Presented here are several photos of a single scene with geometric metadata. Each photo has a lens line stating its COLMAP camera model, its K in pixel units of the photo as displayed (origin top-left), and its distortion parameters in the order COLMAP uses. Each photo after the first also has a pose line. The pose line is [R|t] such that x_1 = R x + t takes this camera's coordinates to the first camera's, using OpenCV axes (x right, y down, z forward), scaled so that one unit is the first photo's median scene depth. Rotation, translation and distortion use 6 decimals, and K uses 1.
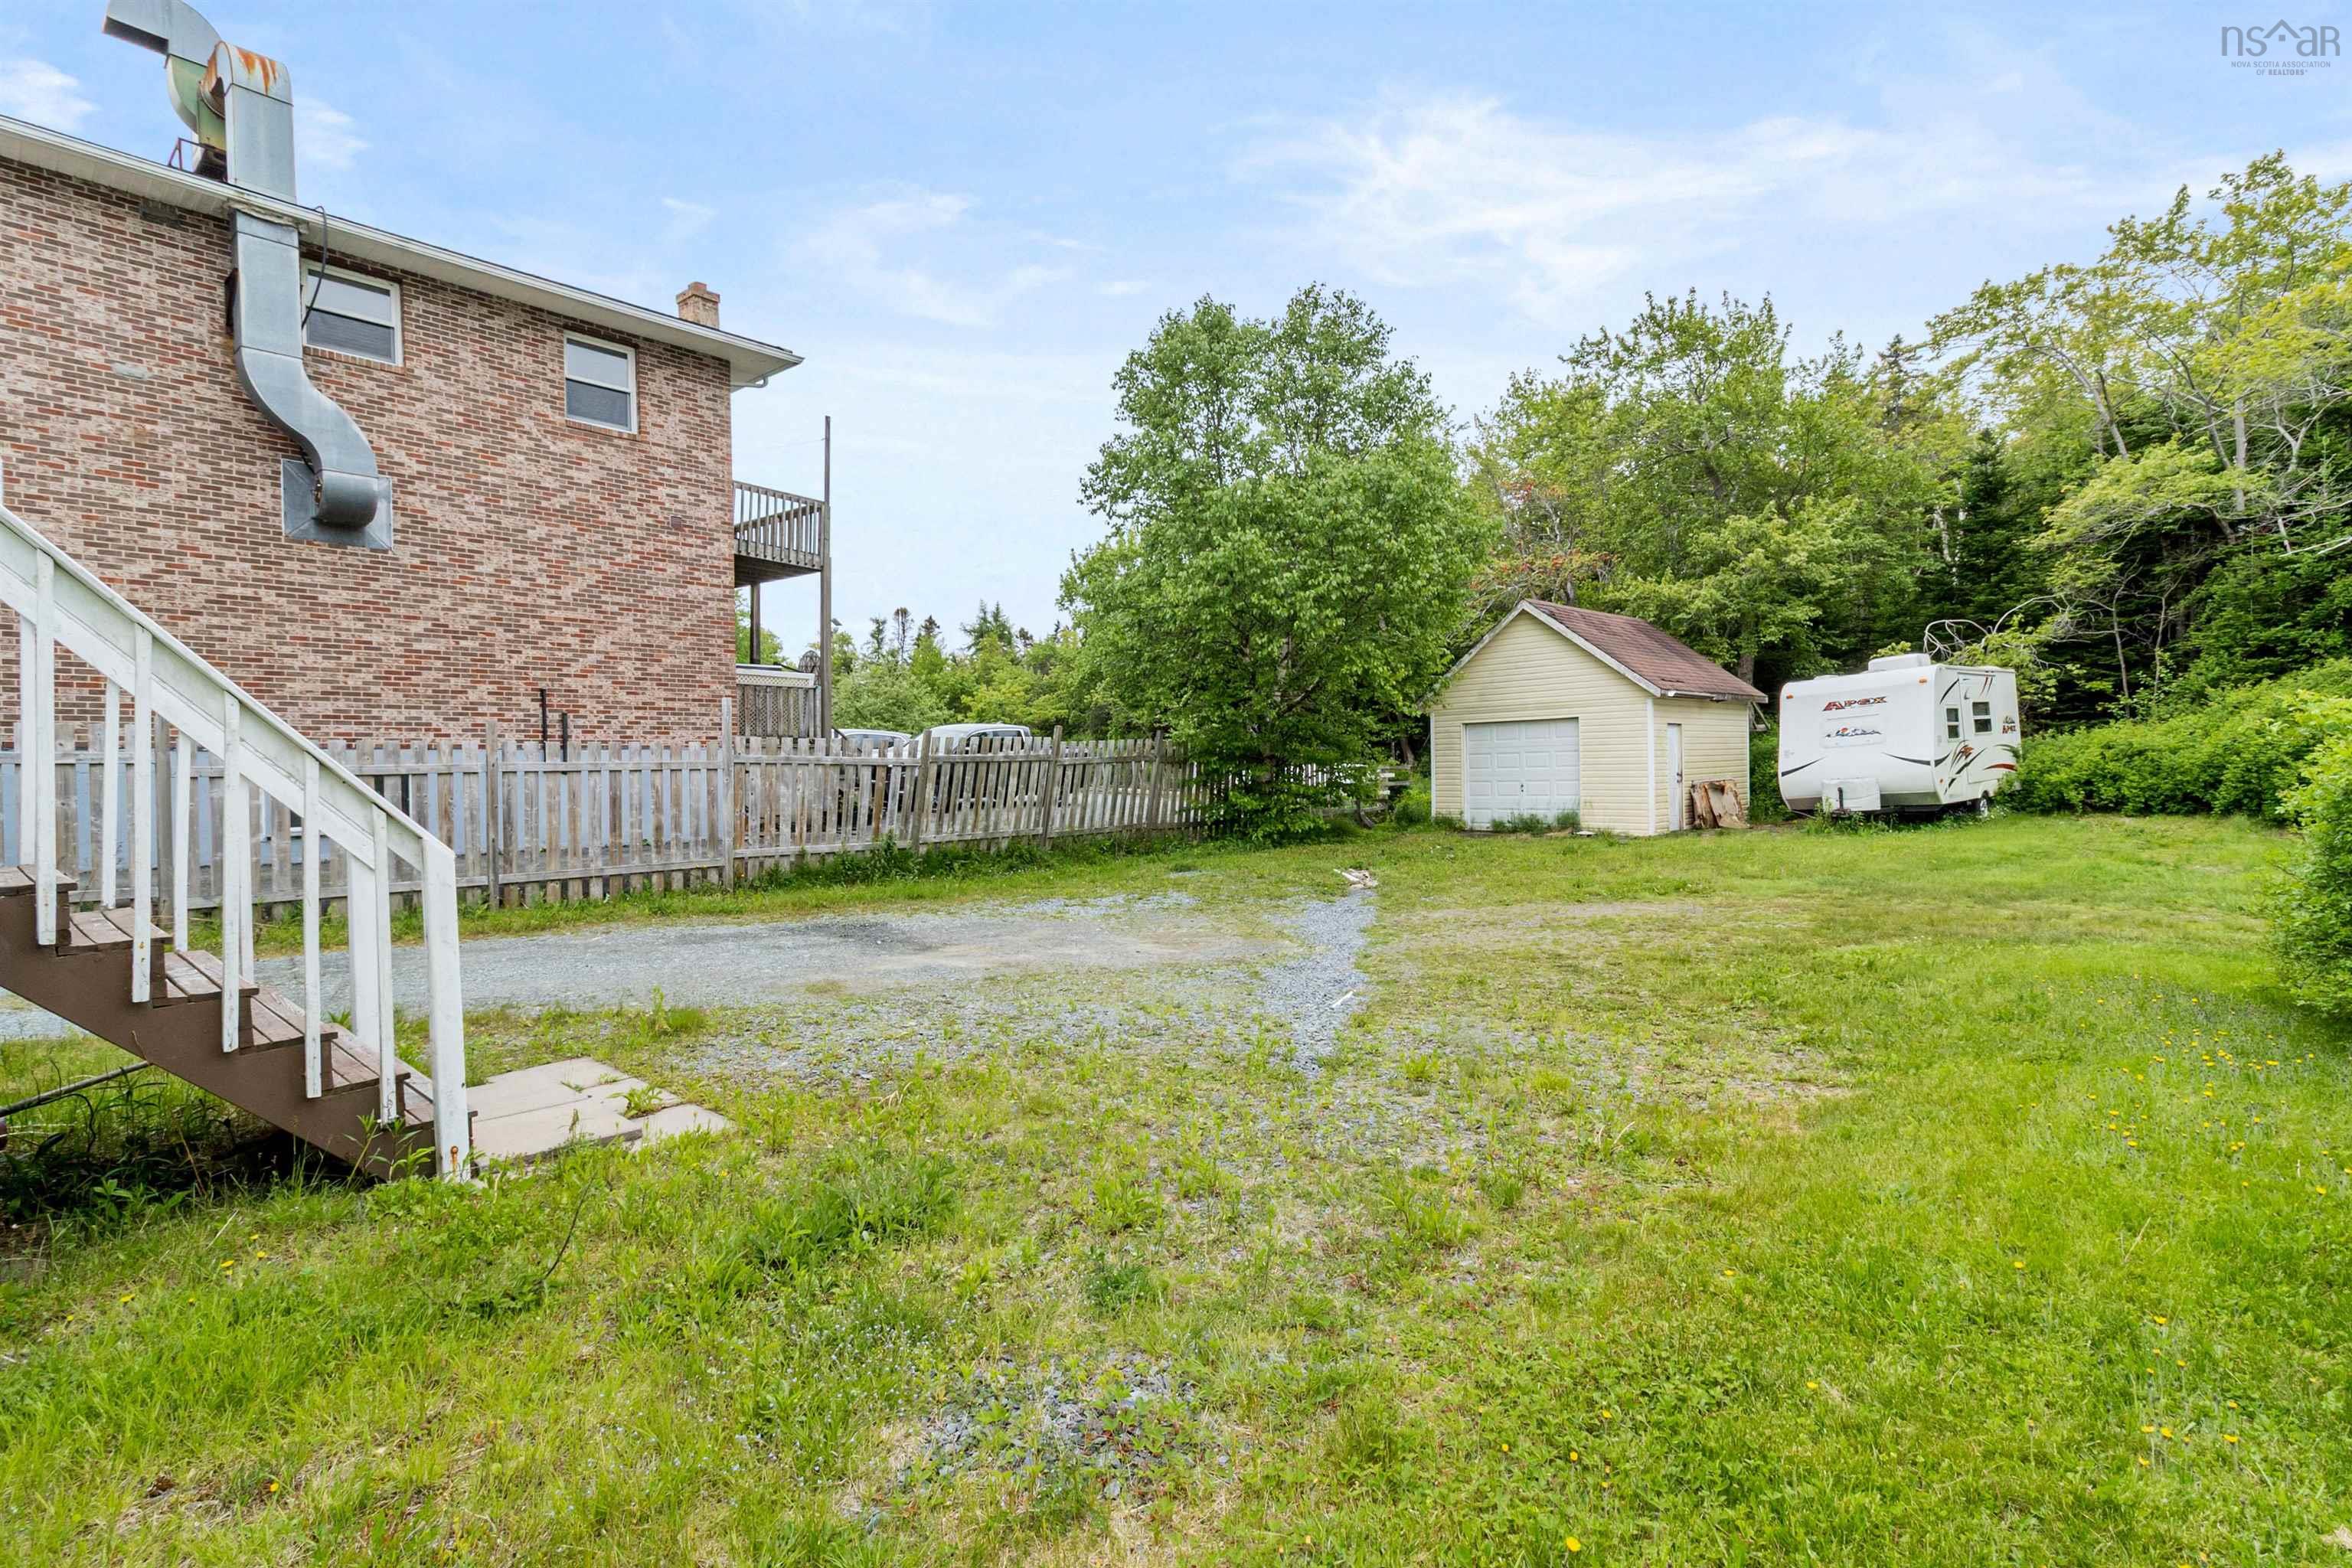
lens RADIAL K [[1101.5, 0, 1179.7], [0, 1101.5, 770.6], [0, 0, 1]] dist [-0.003141, 0.001949]
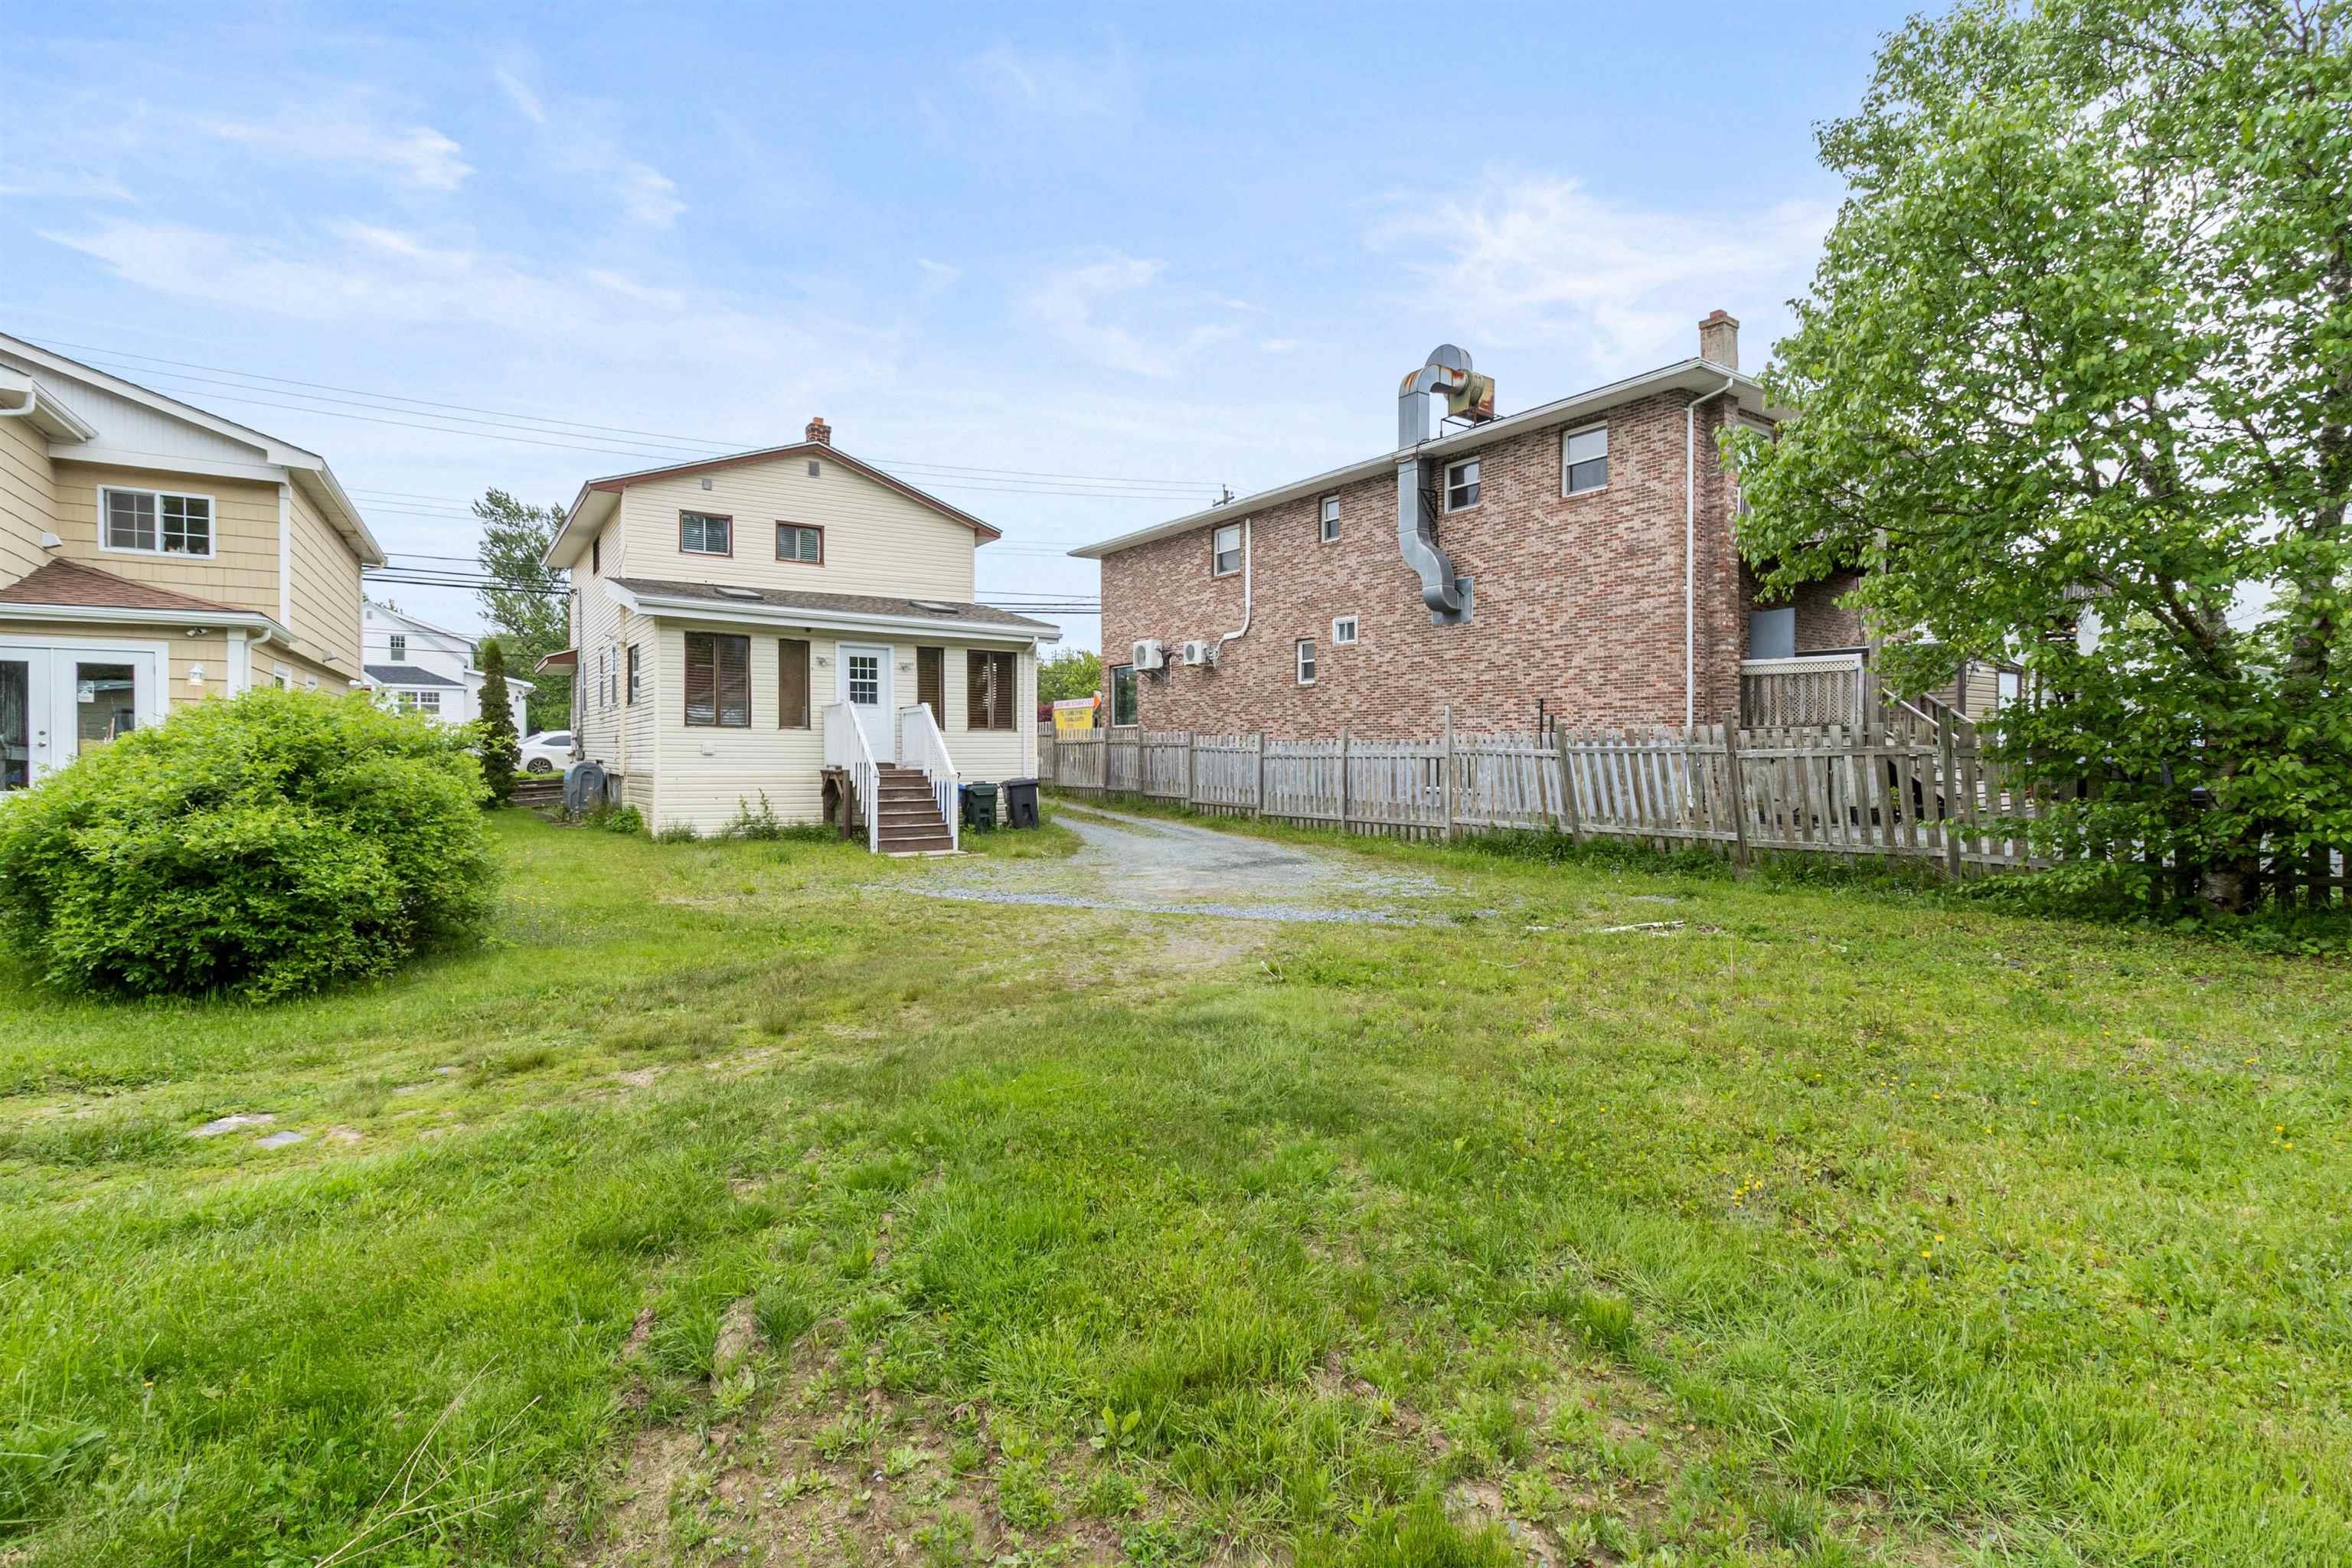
lens RADIAL K [[1101.5, 0, 1183.3], [0, 1101.5, 761.0], [0, 0, 1]] dist [-0.003141, 0.001949]
pose [[-0.252775, 0.016224, -0.967389, 0.882818], [-0.004349, 0.999830, 0.017904, -0.017659], [0.967515, 0.008733, -0.252662, 0.899144]]
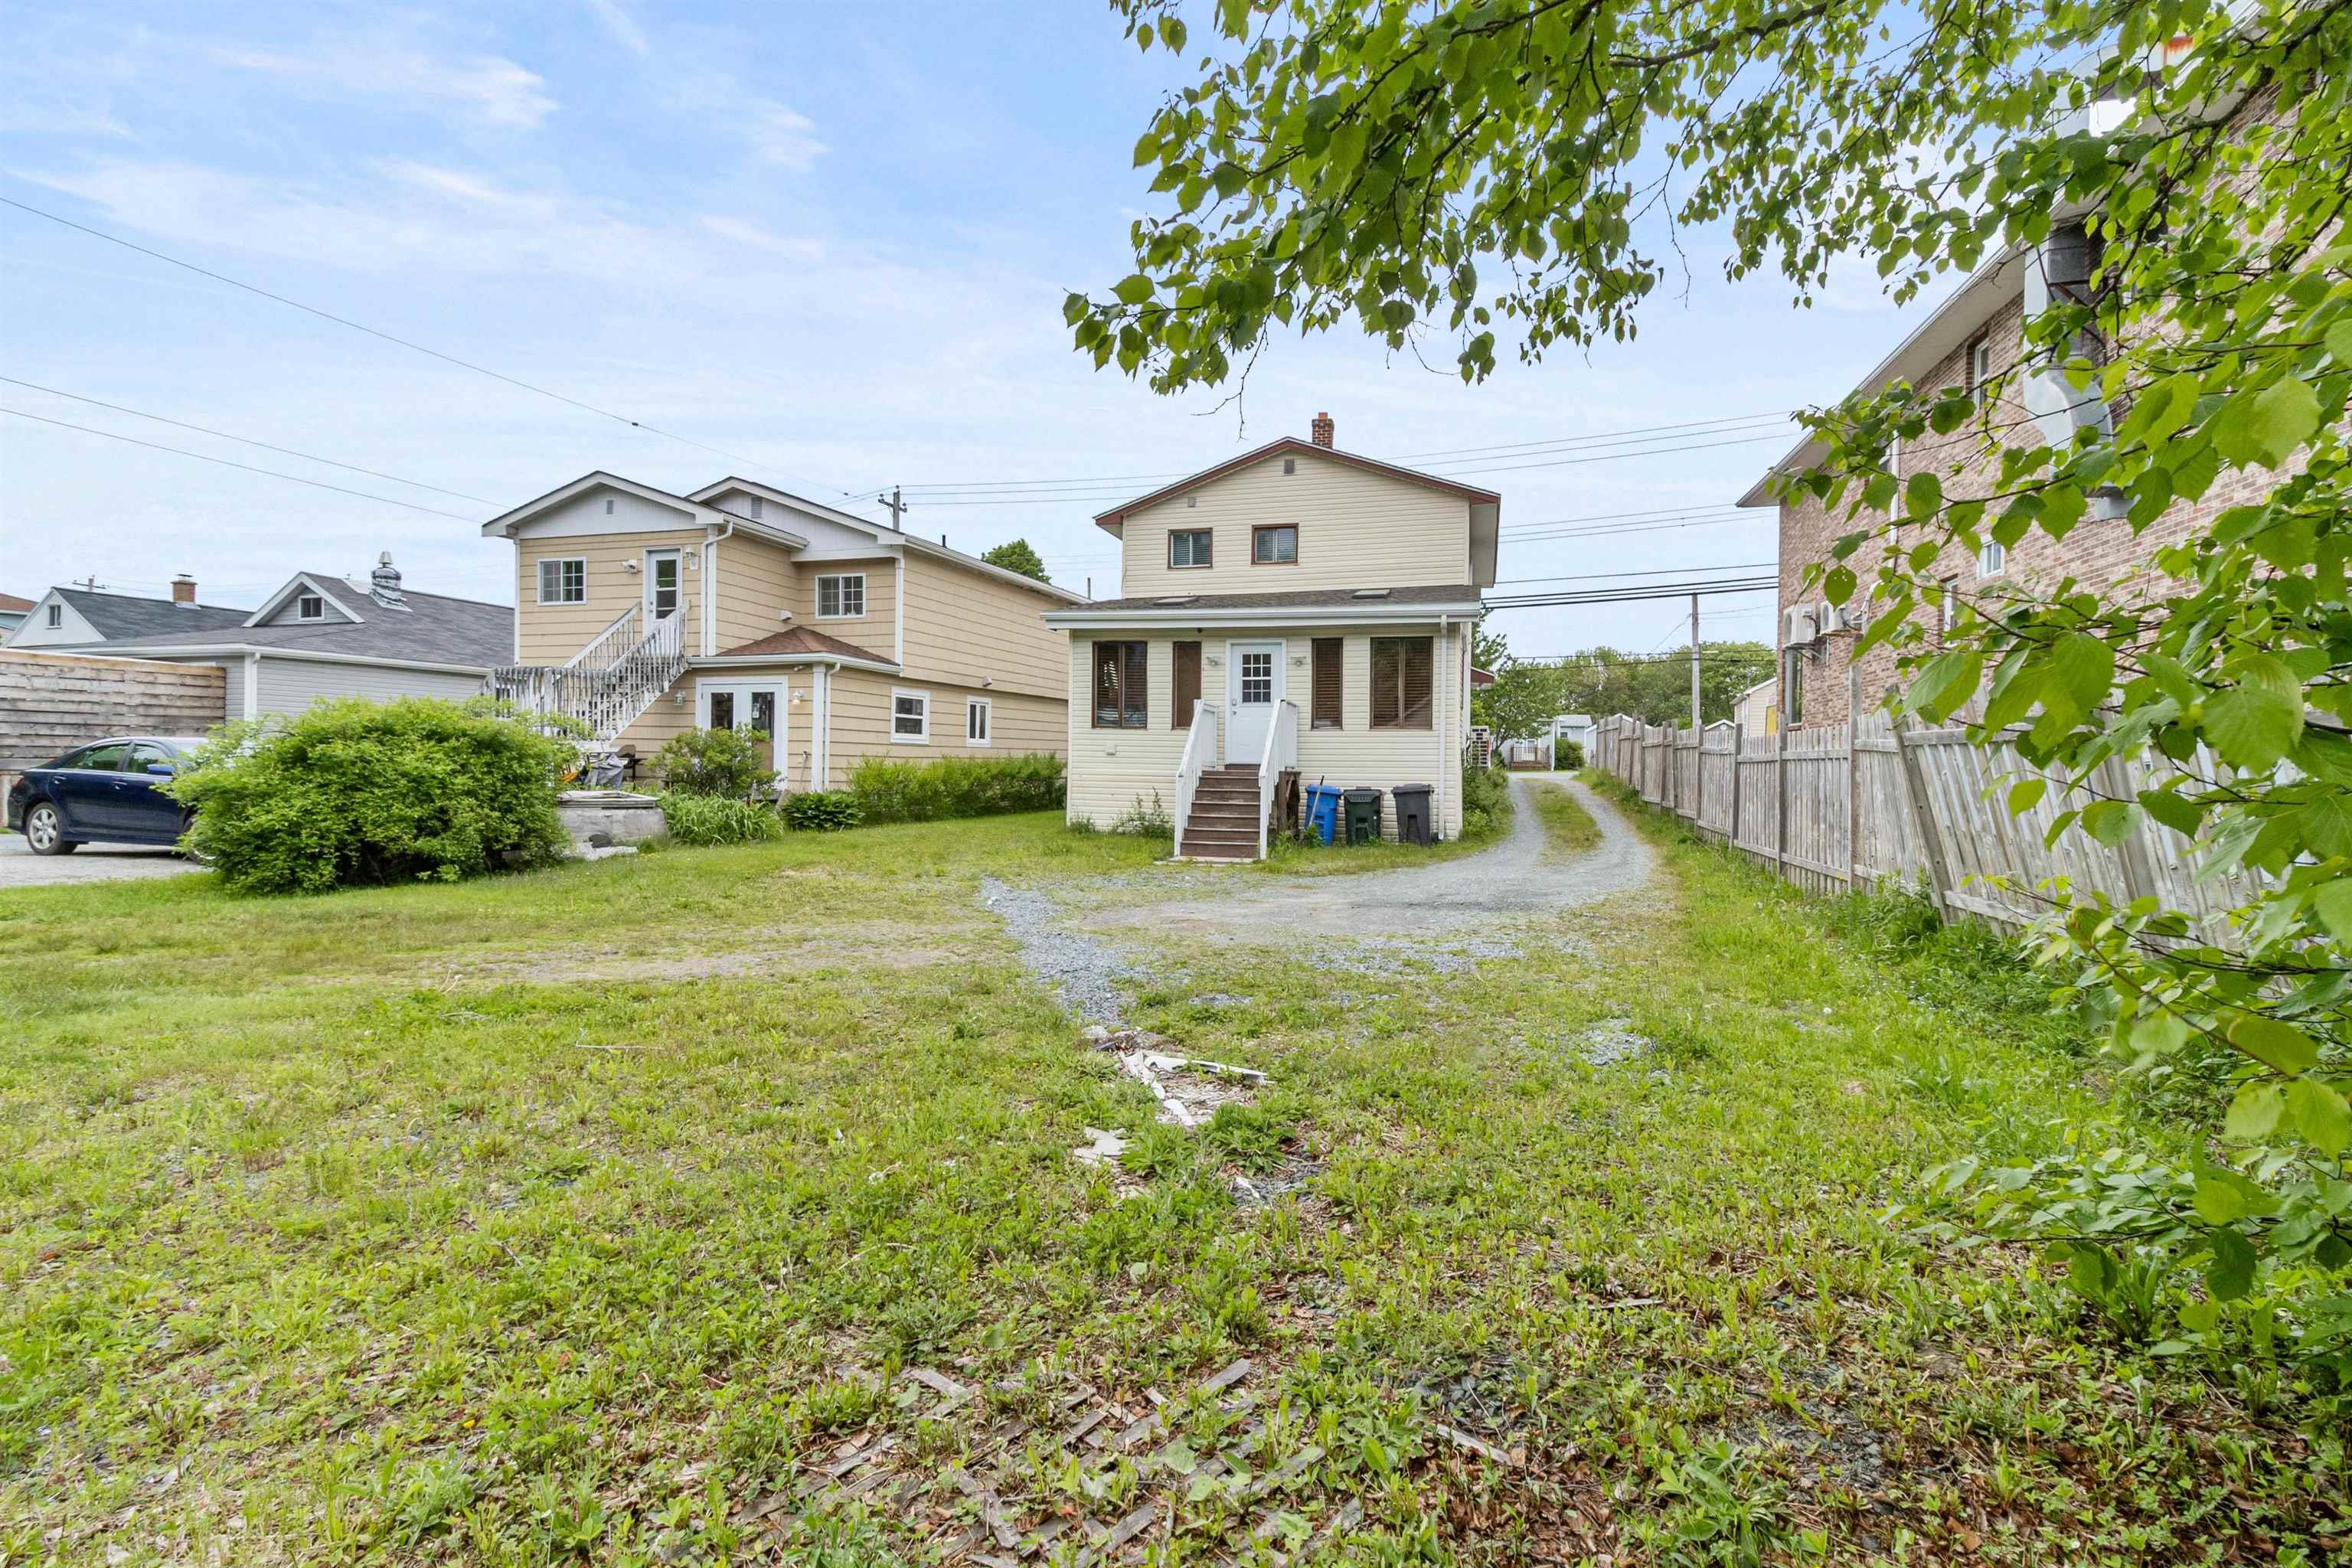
lens RADIAL K [[1101.5, 0, 1168.1], [0, 1101.5, 765.9], [0, 0, 1]] dist [-0.003141, 0.001949]
pose [[-0.906634, 0.002296, -0.421912, 0.313136], [-0.003547, 0.999908, 0.013063, -0.003818], [0.421903, 0.013340, -0.906543, 1.313895]]
